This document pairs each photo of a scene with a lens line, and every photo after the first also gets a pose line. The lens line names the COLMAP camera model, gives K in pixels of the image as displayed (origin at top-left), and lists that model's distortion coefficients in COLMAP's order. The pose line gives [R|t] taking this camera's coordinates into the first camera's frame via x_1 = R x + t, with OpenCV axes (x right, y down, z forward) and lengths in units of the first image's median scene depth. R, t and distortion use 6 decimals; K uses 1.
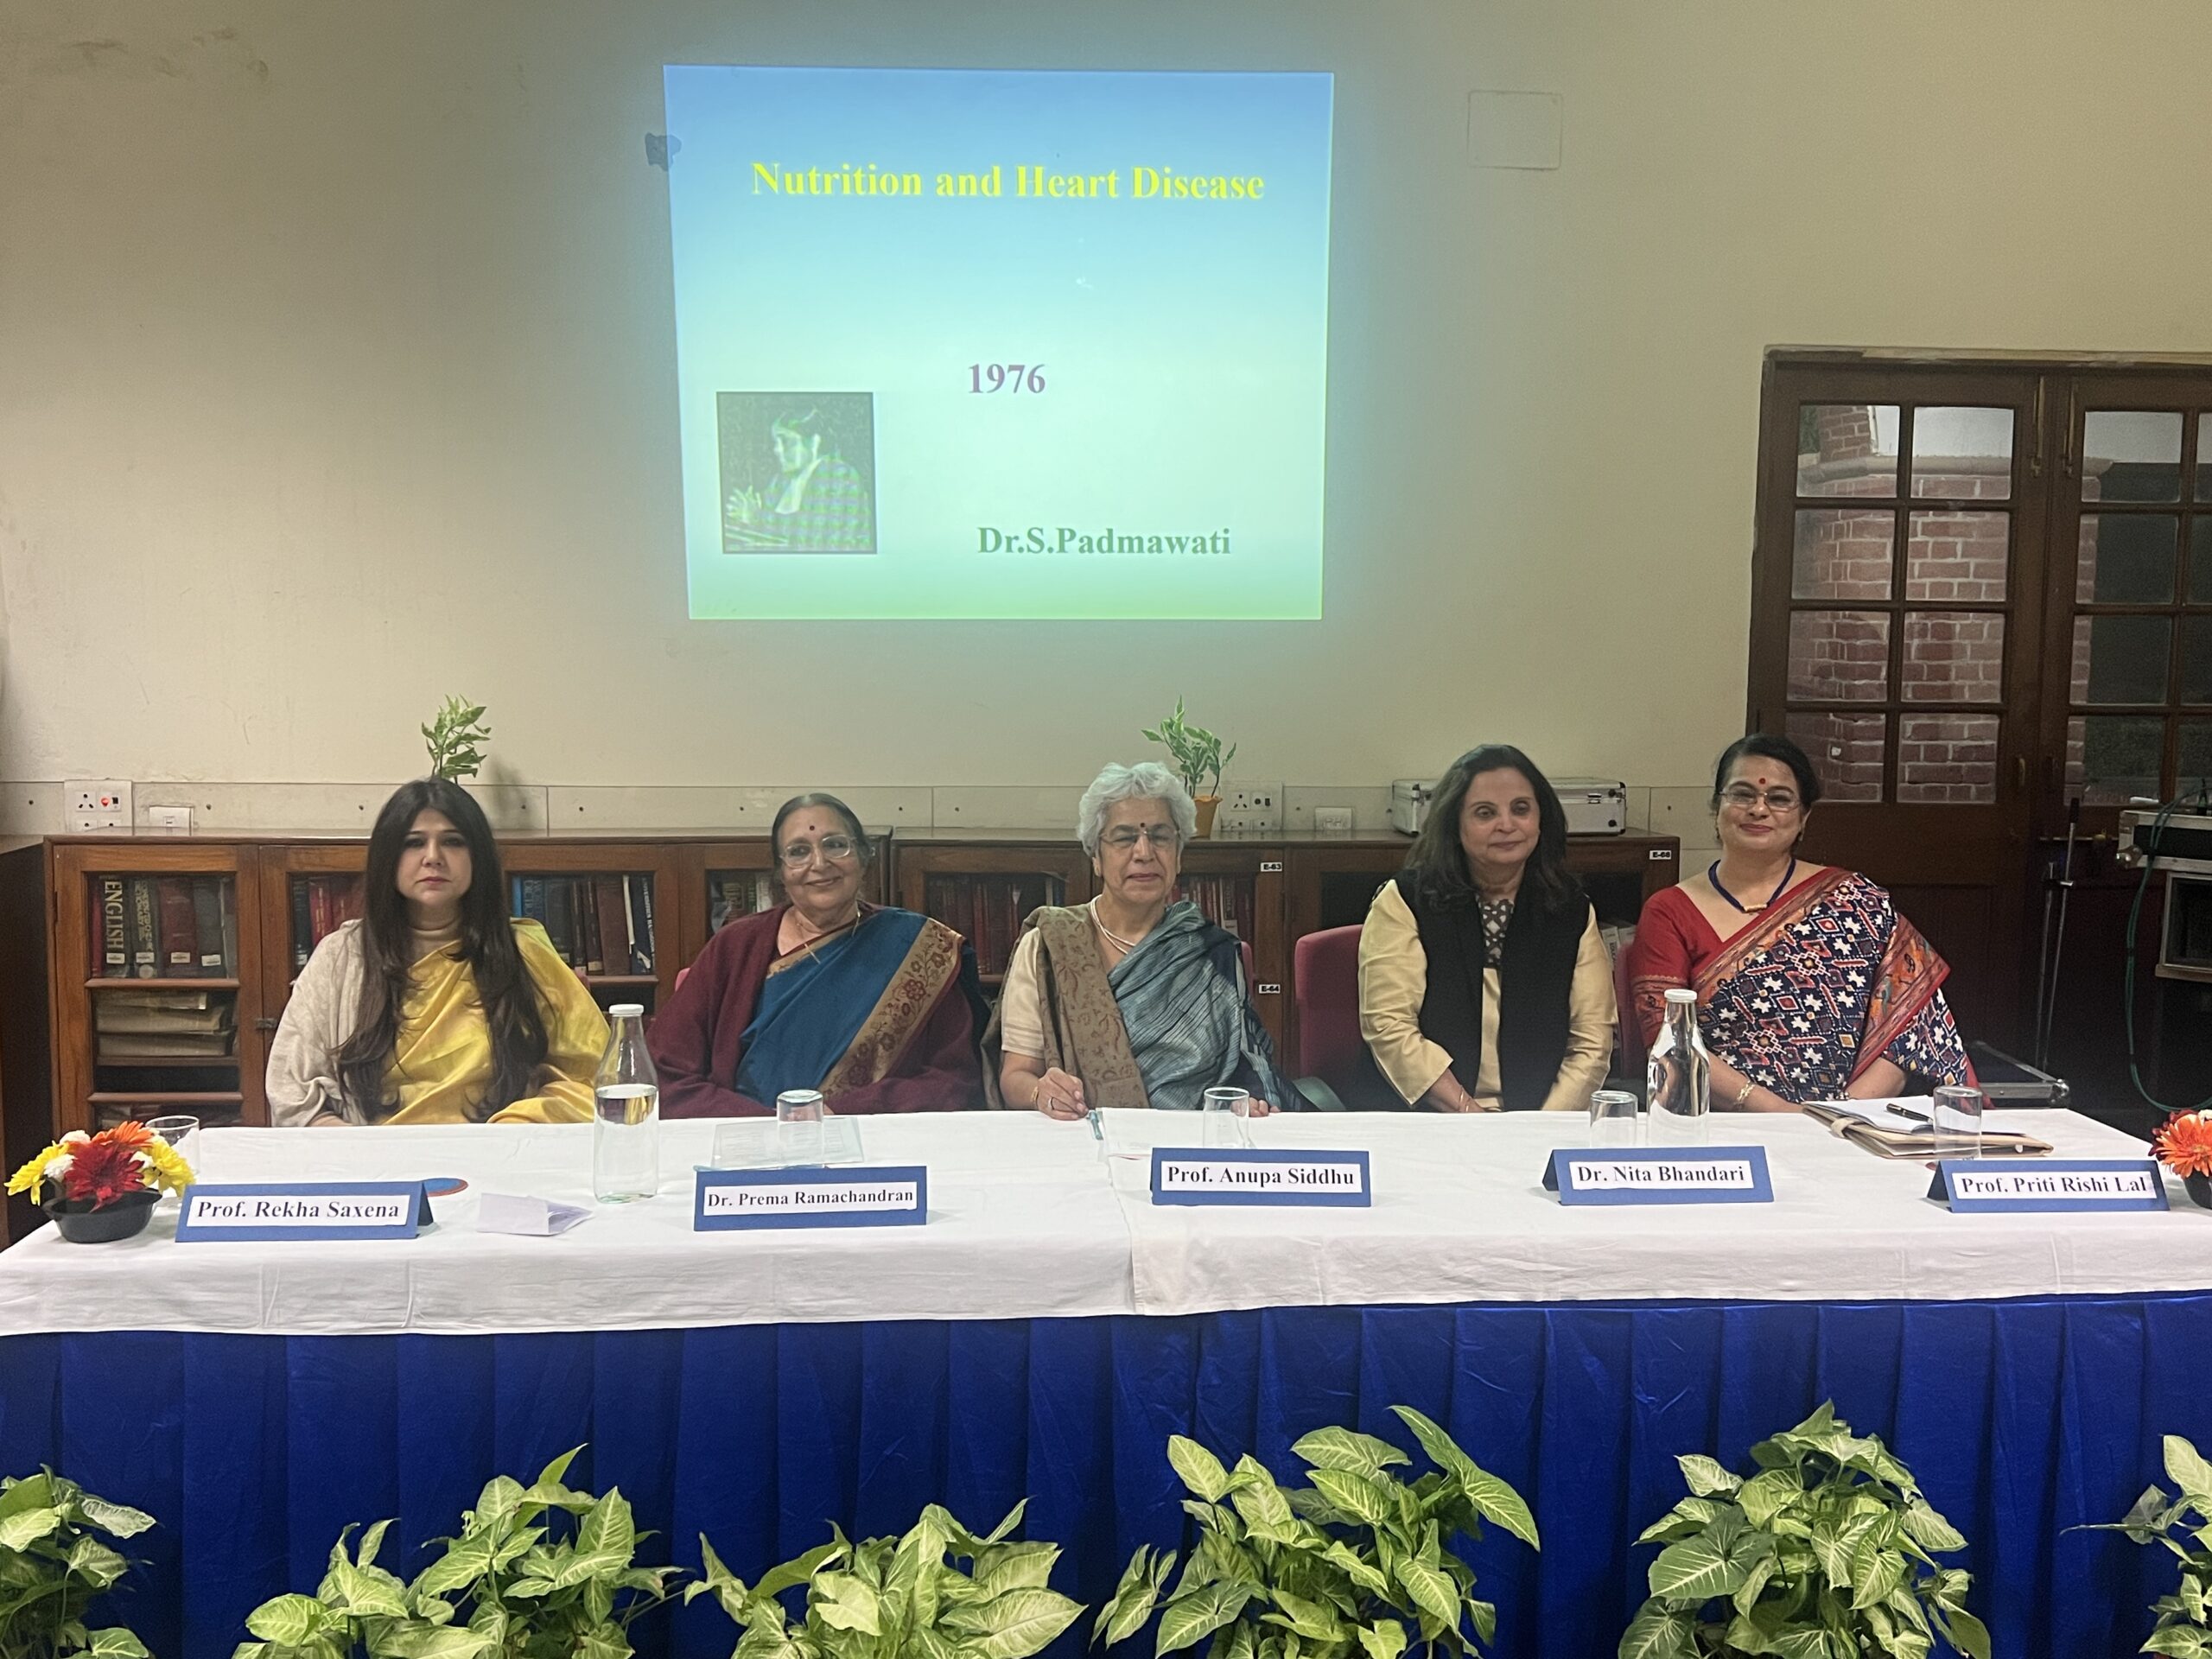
lens RADIAL K [[2068.7, 0, 1110.8], [0, 2068.7, 838.1], [0, 0, 1]] dist [0.017252, 0.000000]
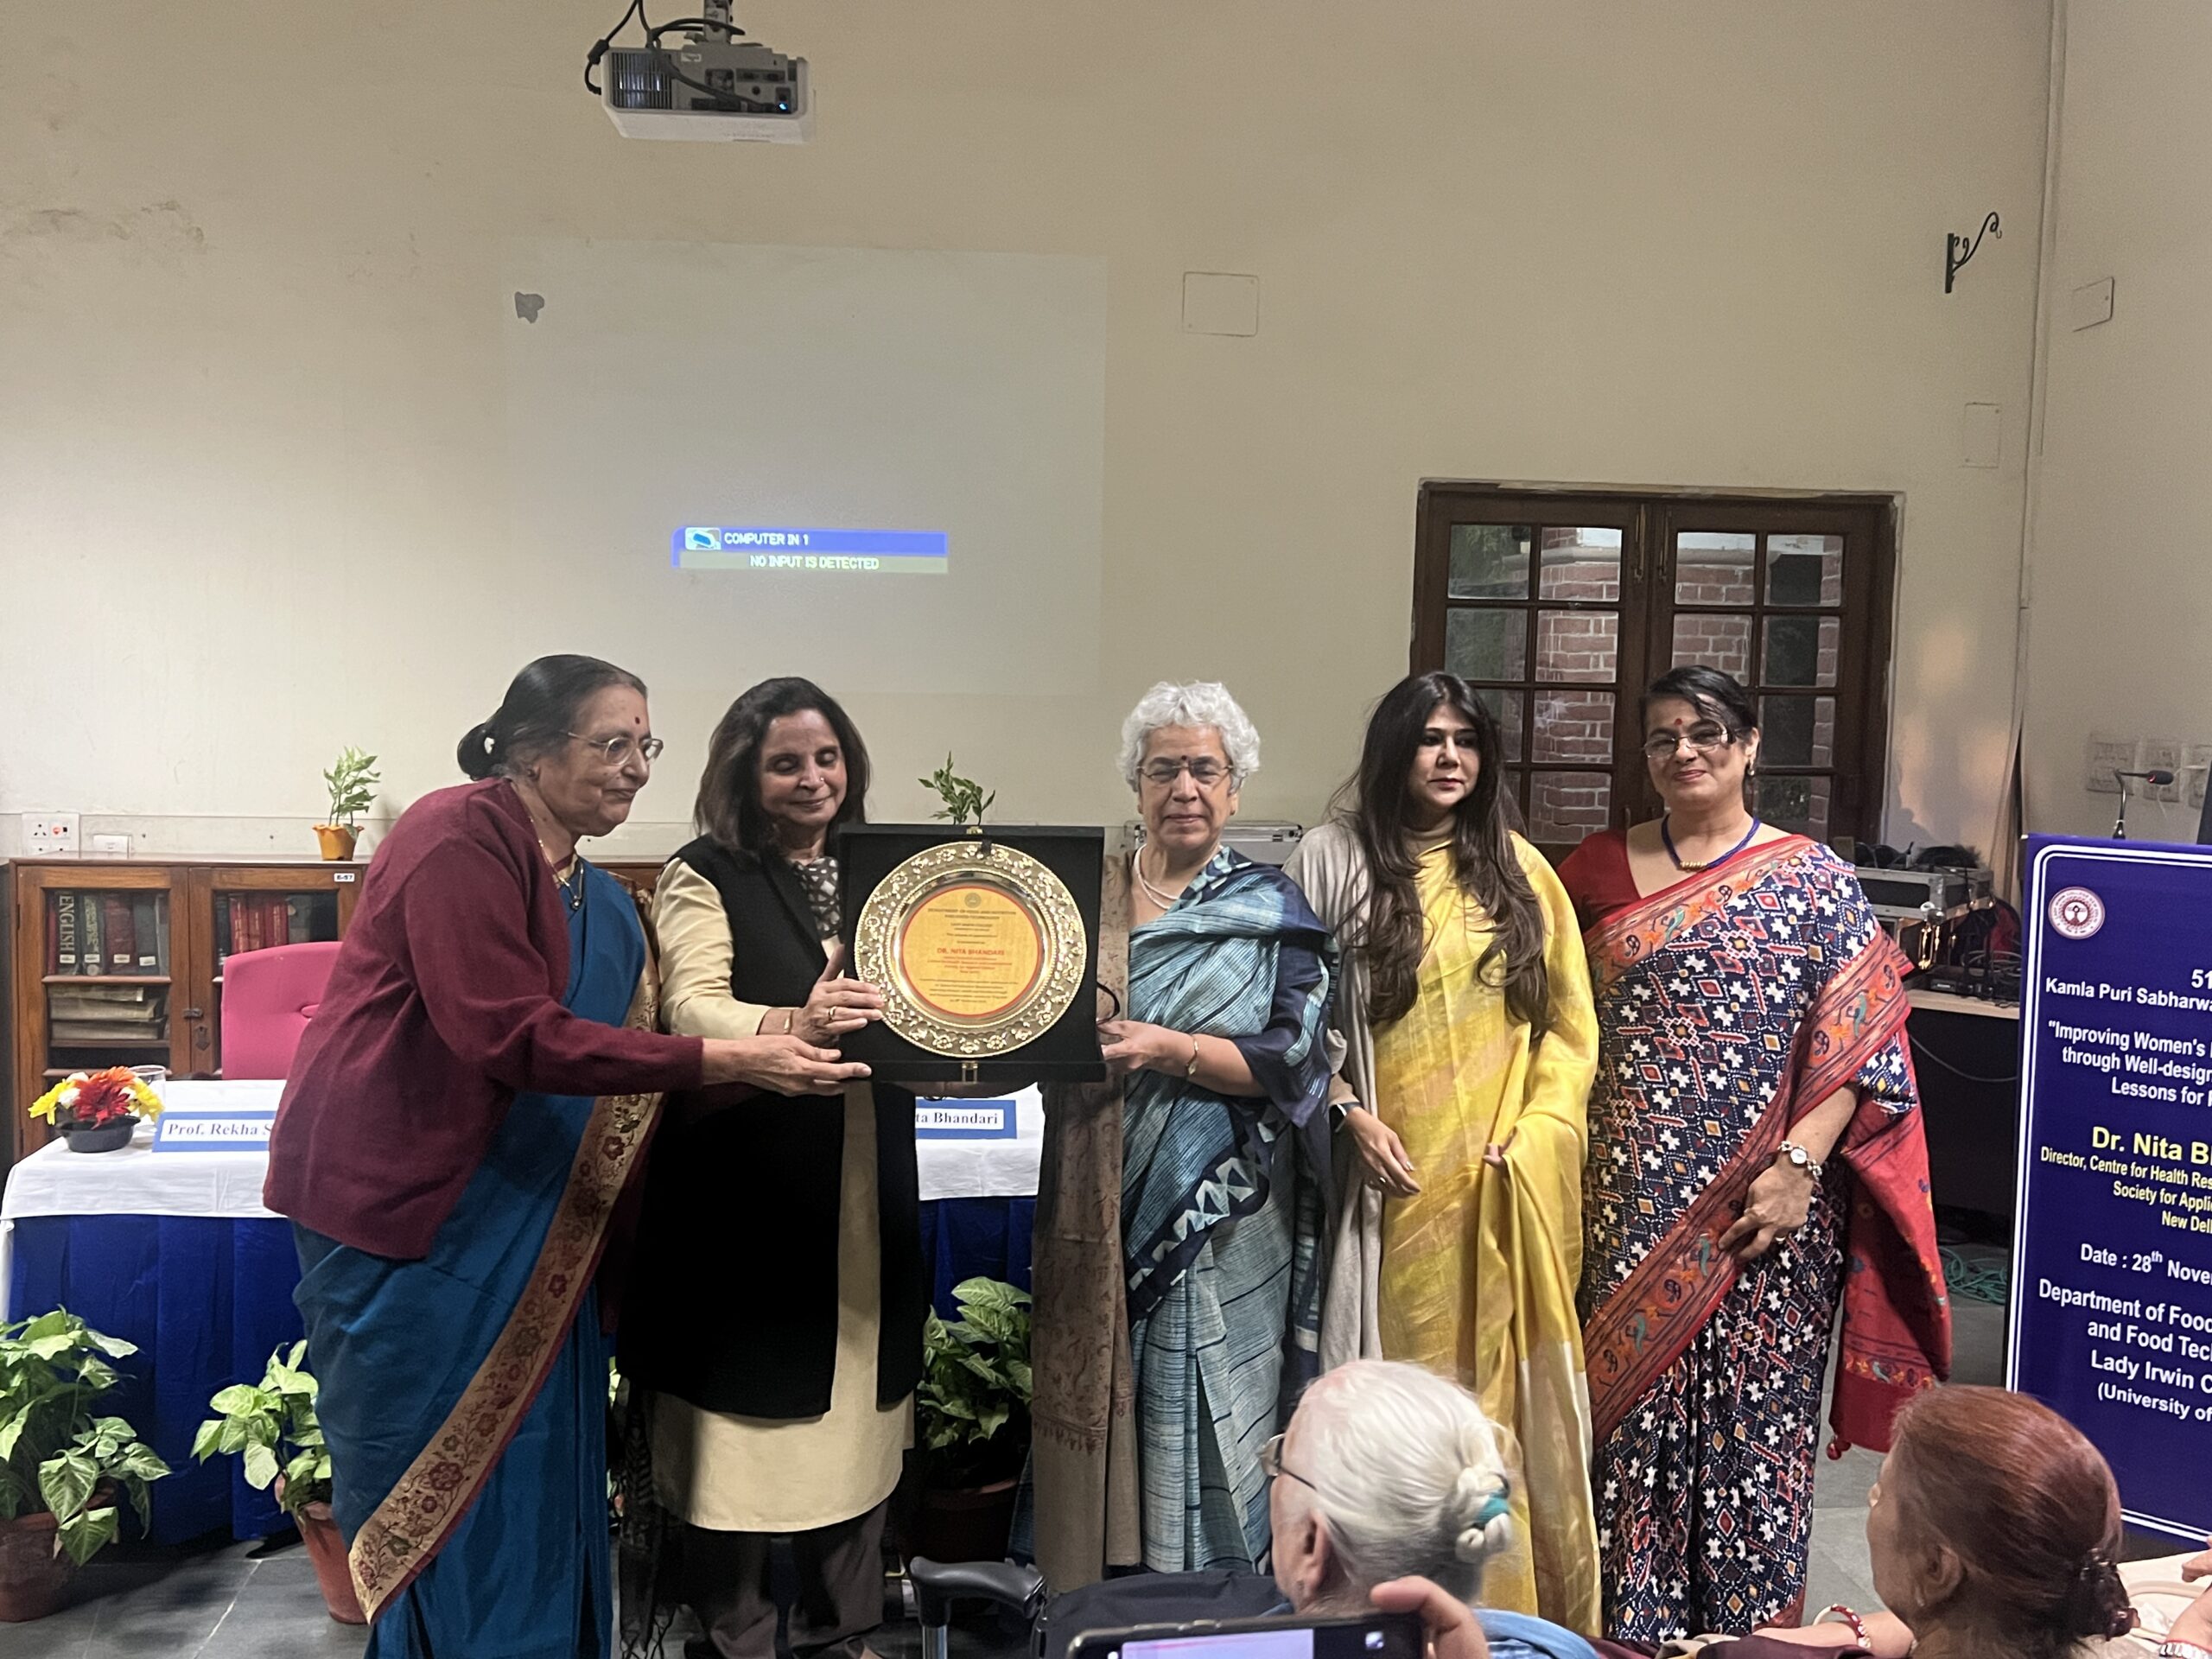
lens RADIAL K [[2003.7, 0, 1108.6], [0, 2003.7, 835.9], [0, 0, 1]] dist [0.005692, 0.000000]
pose [[0.998031, 0.007779, 0.062238, 0.059736], [-0.006803, 0.999851, -0.015870, -0.000182], [-0.062352, 0.015416, 0.997935, -0.221389]]
